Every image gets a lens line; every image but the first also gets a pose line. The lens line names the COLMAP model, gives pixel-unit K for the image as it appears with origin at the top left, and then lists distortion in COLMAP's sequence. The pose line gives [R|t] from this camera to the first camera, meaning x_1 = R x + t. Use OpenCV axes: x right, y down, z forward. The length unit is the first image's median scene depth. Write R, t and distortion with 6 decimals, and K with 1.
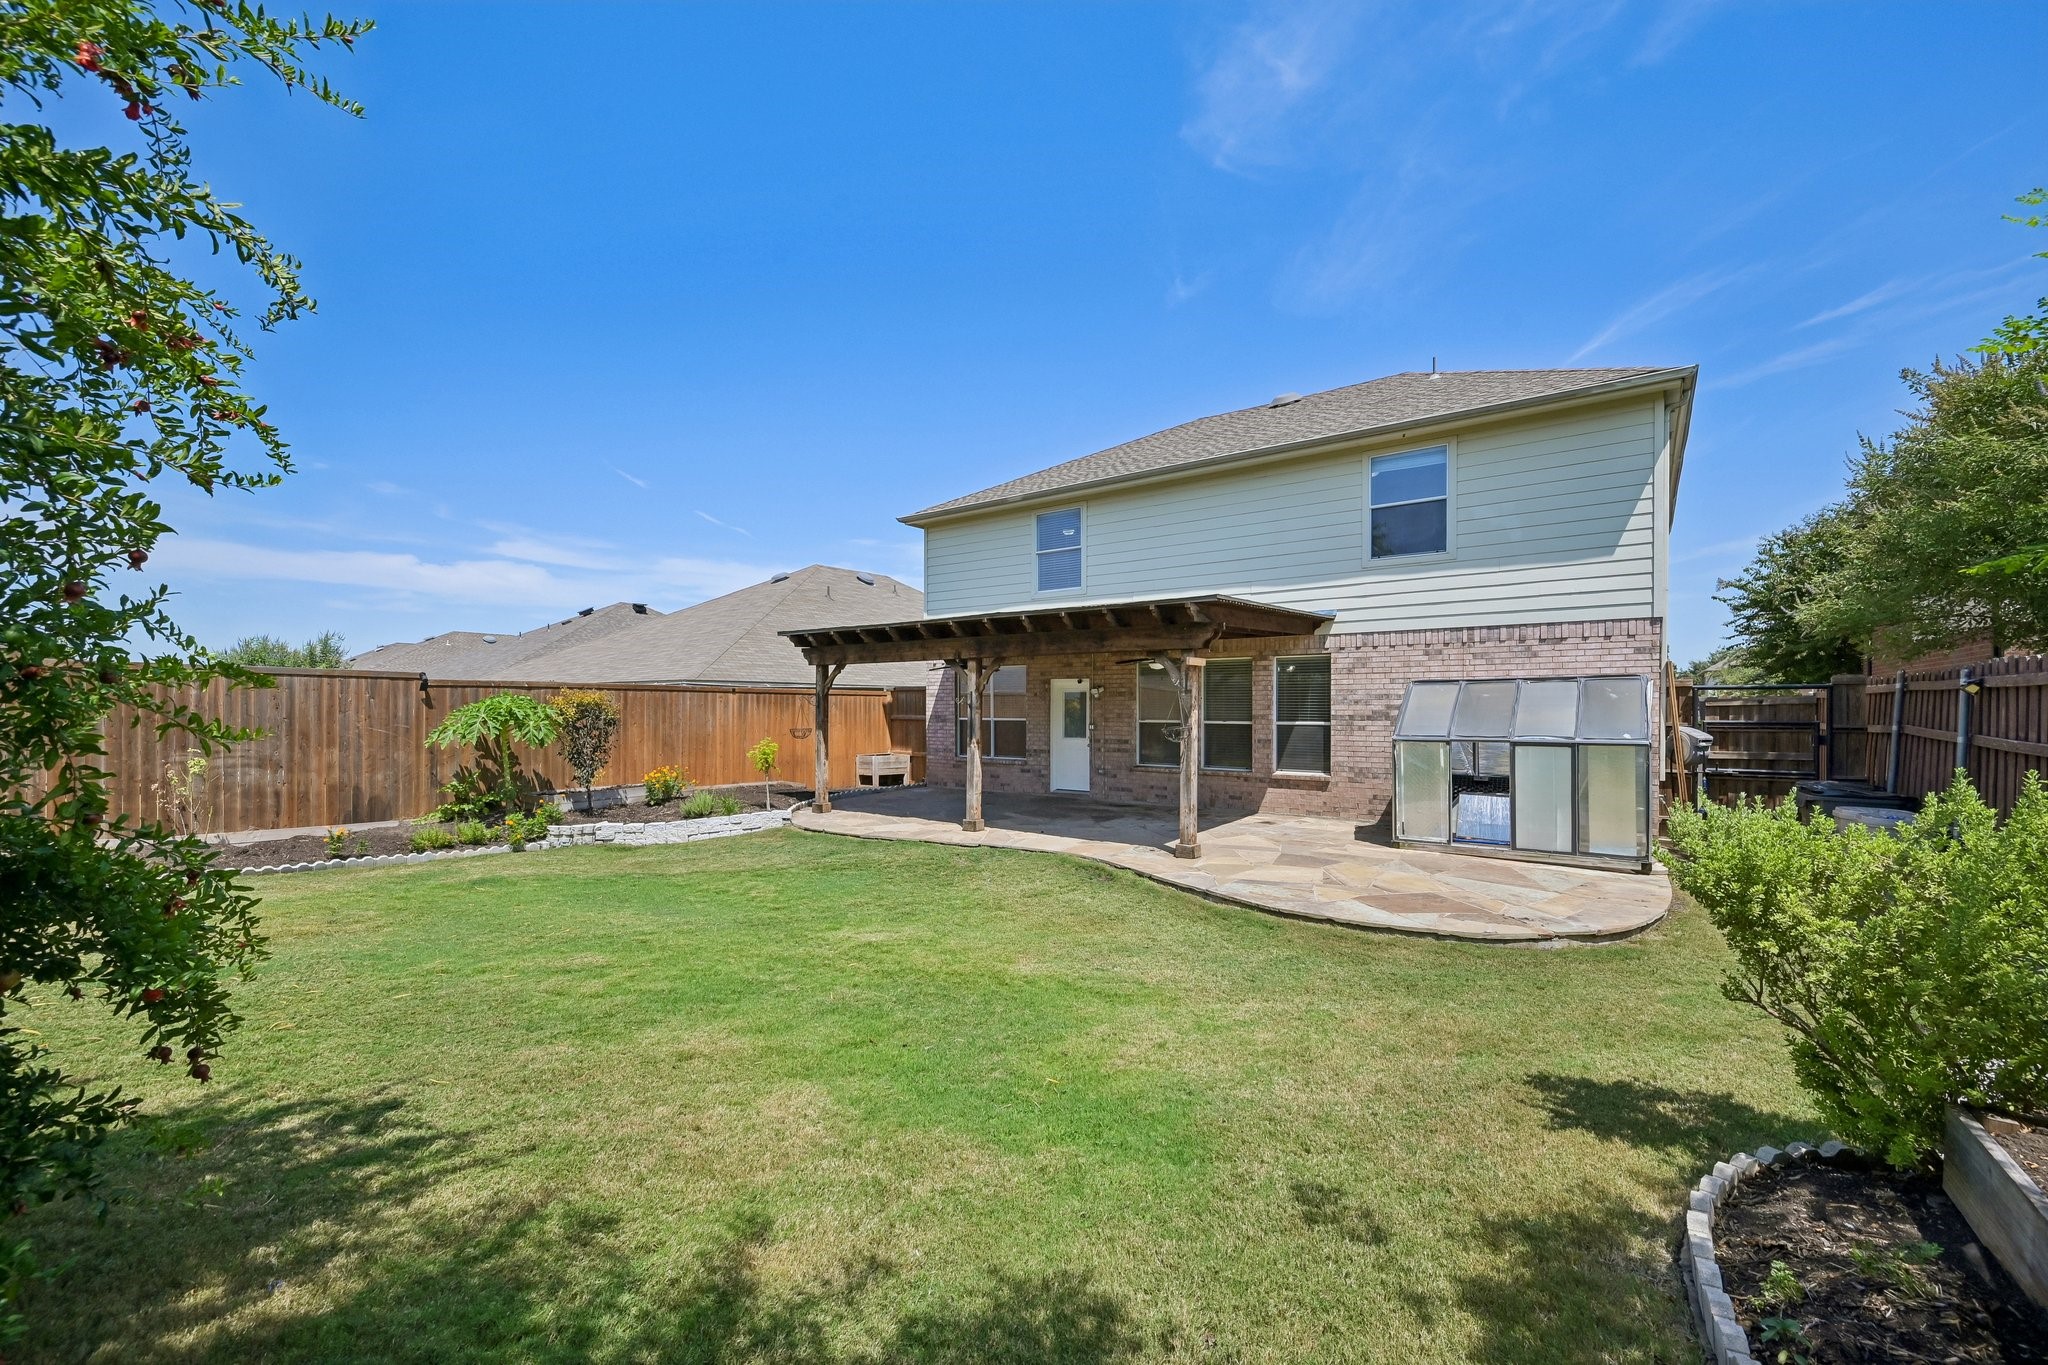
lens RADIAL K [[808.2, 0, 1028.8], [0, 808.2, 690.6], [0, 0, 1]] dist [-0.000305, 0.000227]
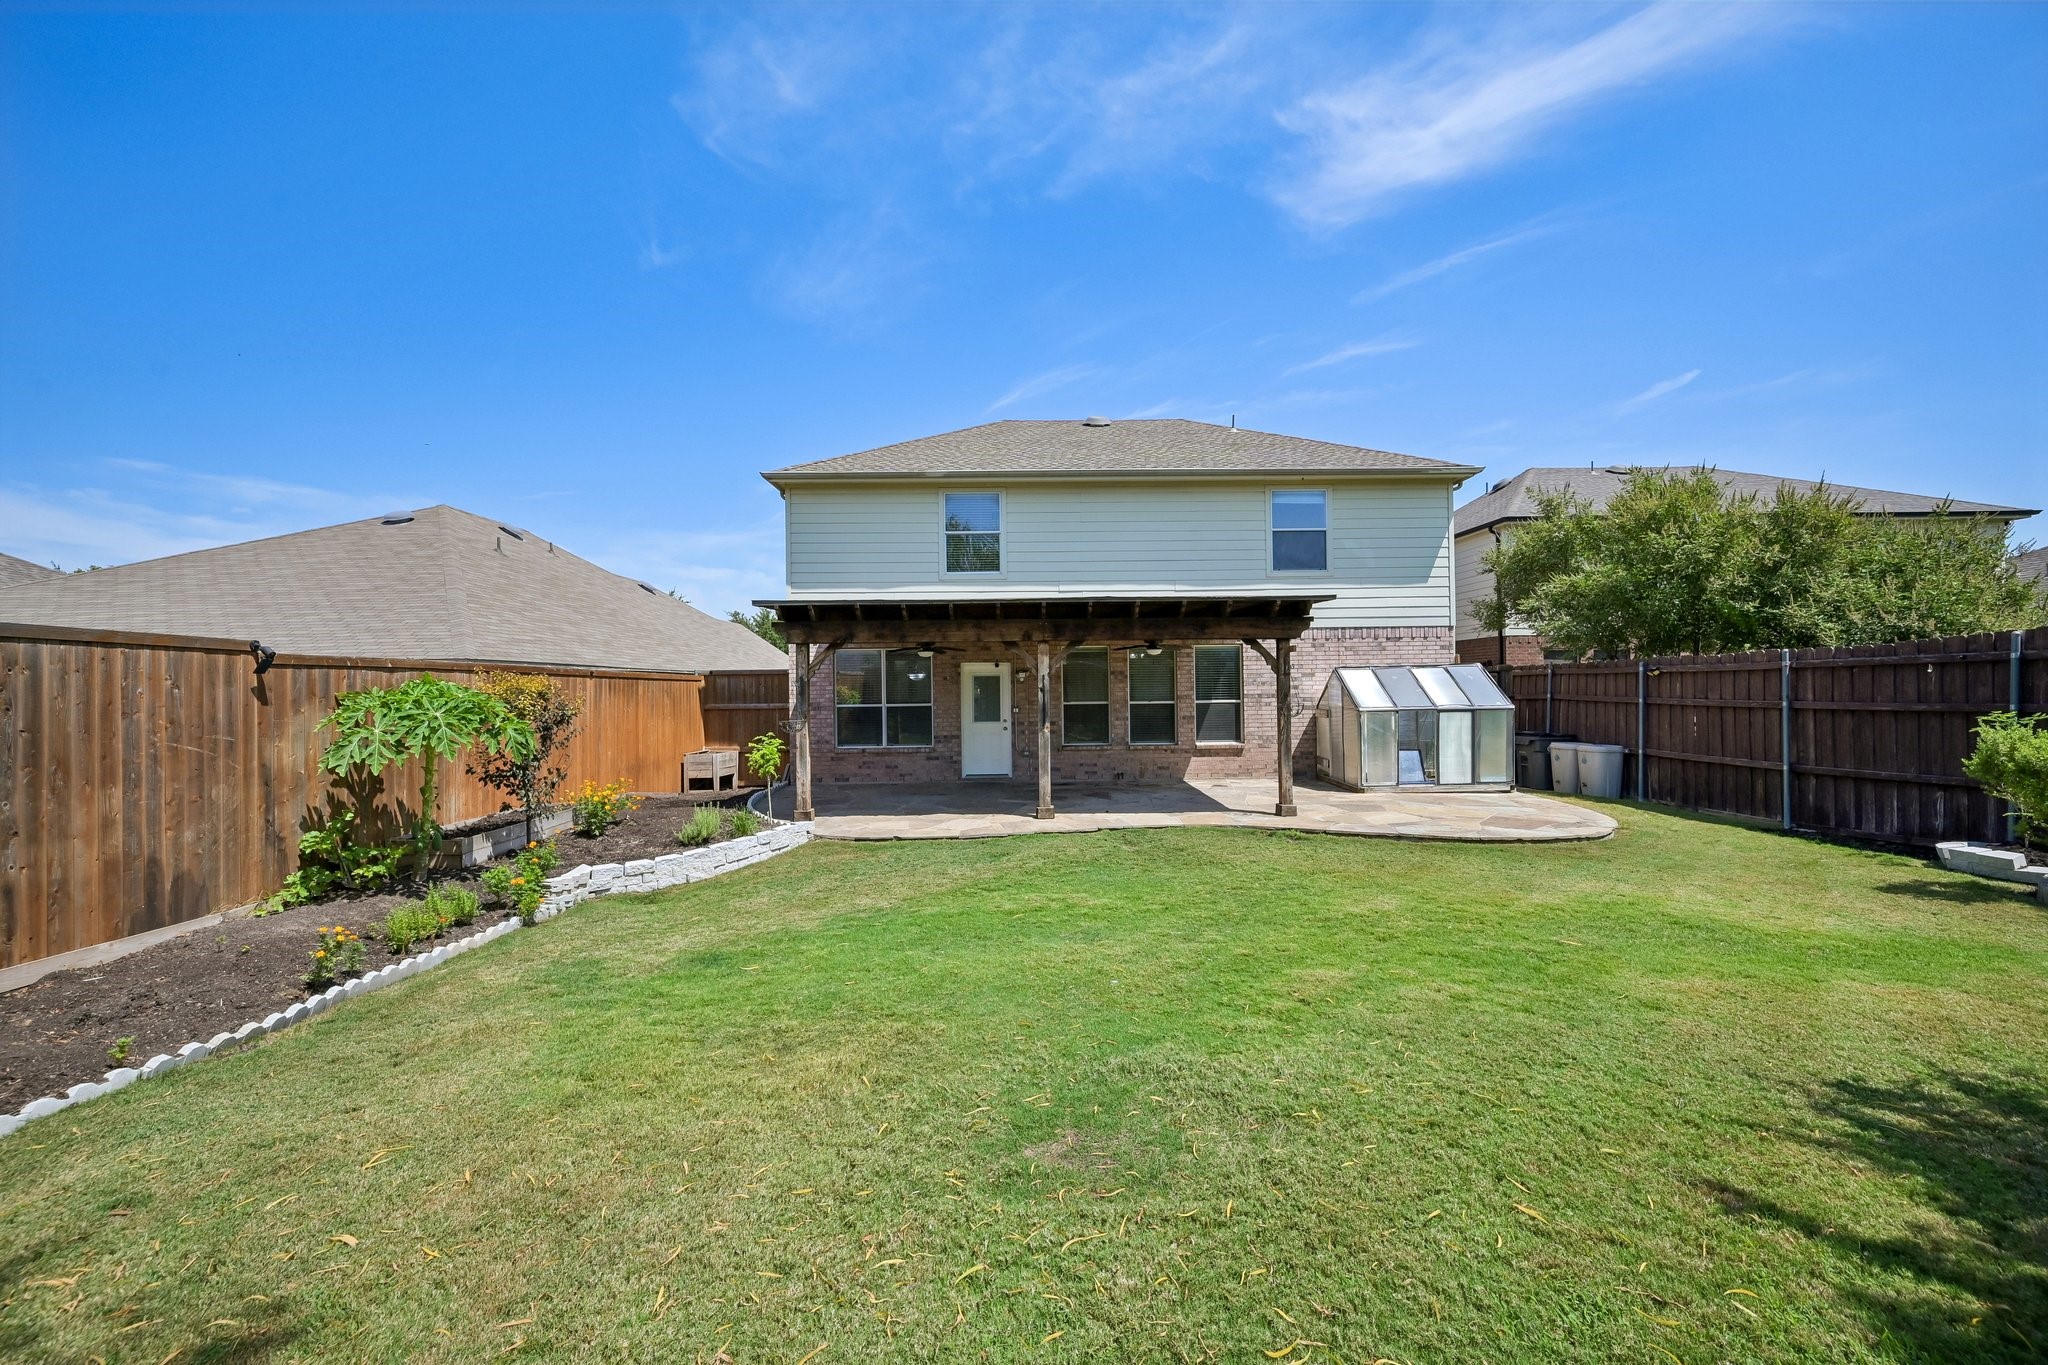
lens RADIAL K [[789.4, 0, 1023.5], [0, 789.4, 659.2], [0, 0, 1]] dist [-0.006145, 0.000031]
pose [[0.803237, 0.011775, 0.595543, -0.634497], [0.000712, 0.999785, -0.020727, 0.001866], [-0.595659, 0.017073, 0.803056, 0.243830]]
